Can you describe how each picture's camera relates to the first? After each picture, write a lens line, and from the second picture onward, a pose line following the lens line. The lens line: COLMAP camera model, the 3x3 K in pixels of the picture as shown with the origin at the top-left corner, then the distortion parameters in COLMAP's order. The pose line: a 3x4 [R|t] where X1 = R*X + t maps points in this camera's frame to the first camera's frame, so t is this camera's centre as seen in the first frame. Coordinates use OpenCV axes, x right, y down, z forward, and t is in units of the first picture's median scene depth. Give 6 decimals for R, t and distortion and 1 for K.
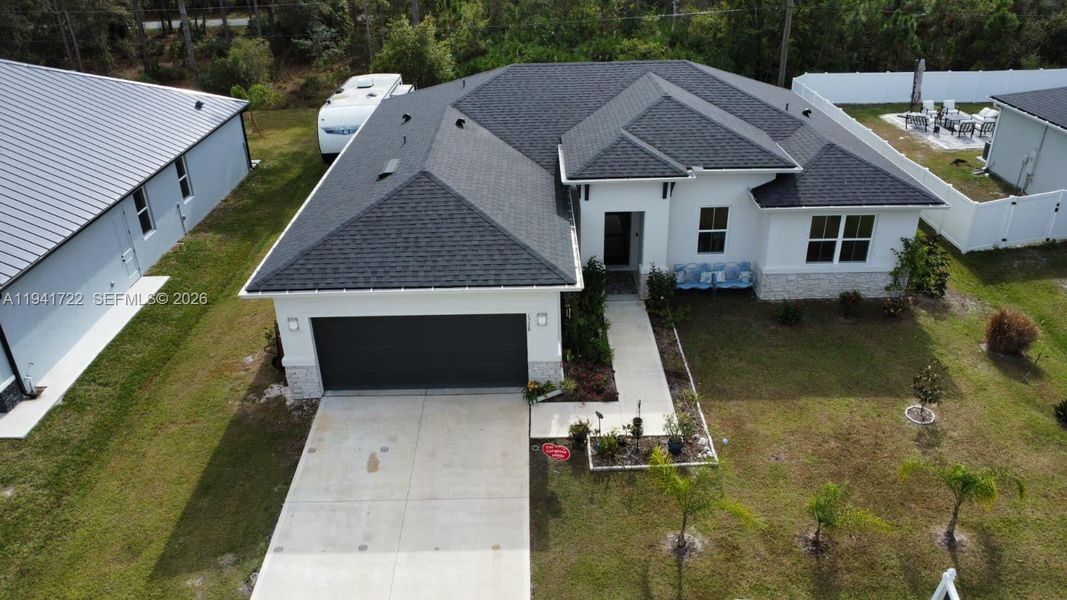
lens RADIAL K [[775.0, 0, 533.5], [0, 775.0, 300.0], [0, 0, 1]] dist [-0.026538, -0.011567]
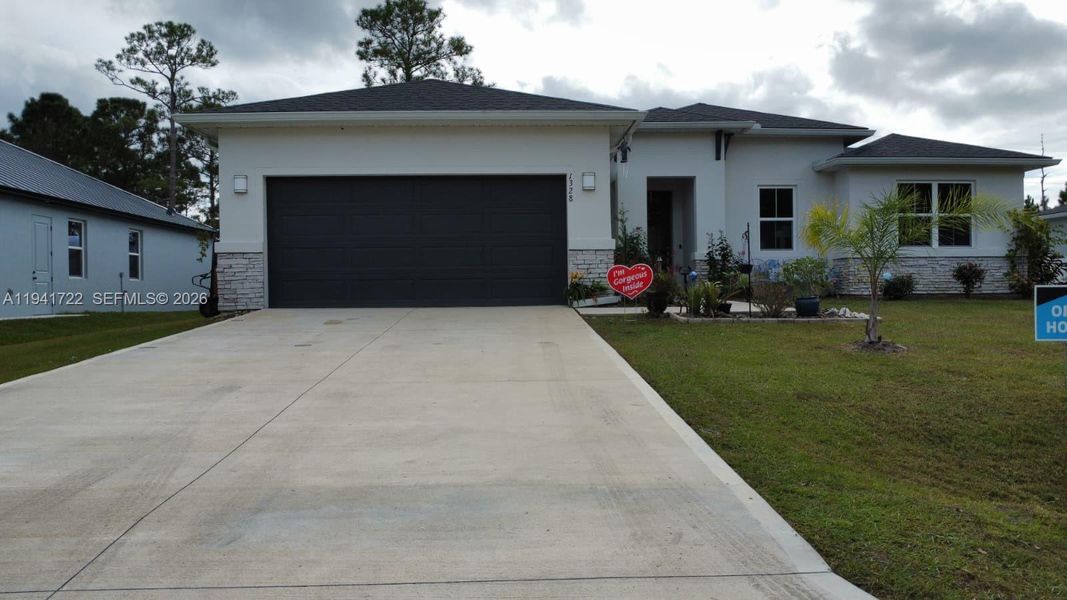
lens RADIAL K [[775.0, 0, 533.5], [0, 775.0, 300.0], [0, 0, 1]] dist [-0.026538, -0.011567]
pose [[0.999529, 0.008213, 0.029565, -0.059420], [0.005972, 0.893013, -0.449991, 0.435916], [-0.030098, 0.449956, 0.892544, 0.394512]]
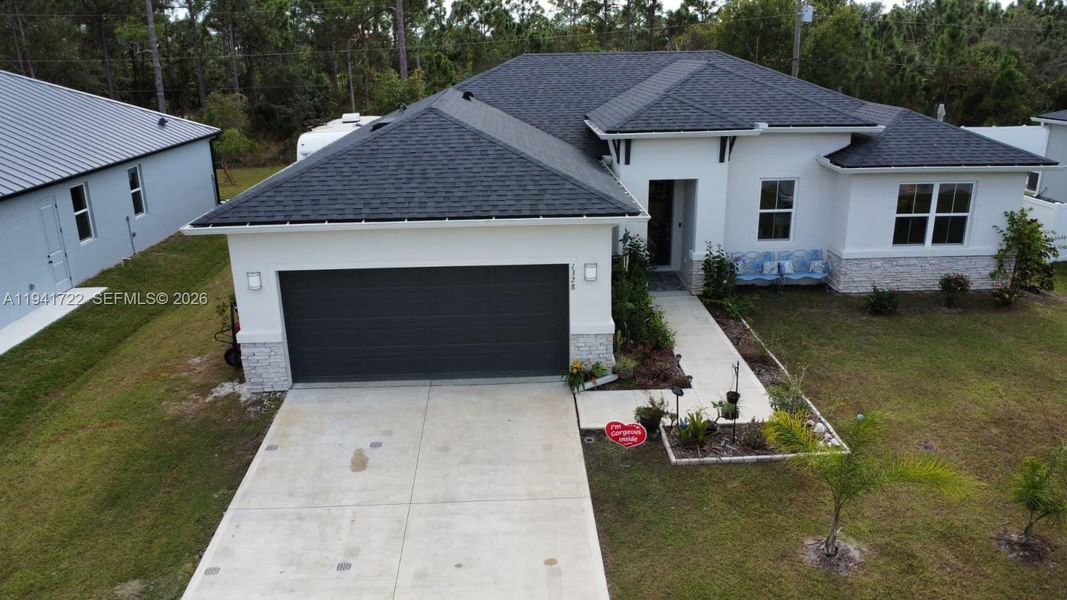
lens RADIAL K [[775.0, 0, 533.5], [0, 775.0, 300.0], [0, 0, 1]] dist [-0.026538, -0.011567]
pose [[0.999490, -0.005618, 0.031451, -0.065946], [0.010630, 0.986811, -0.161529, 0.166902], [-0.030129, 0.161781, 0.986367, 0.260768]]
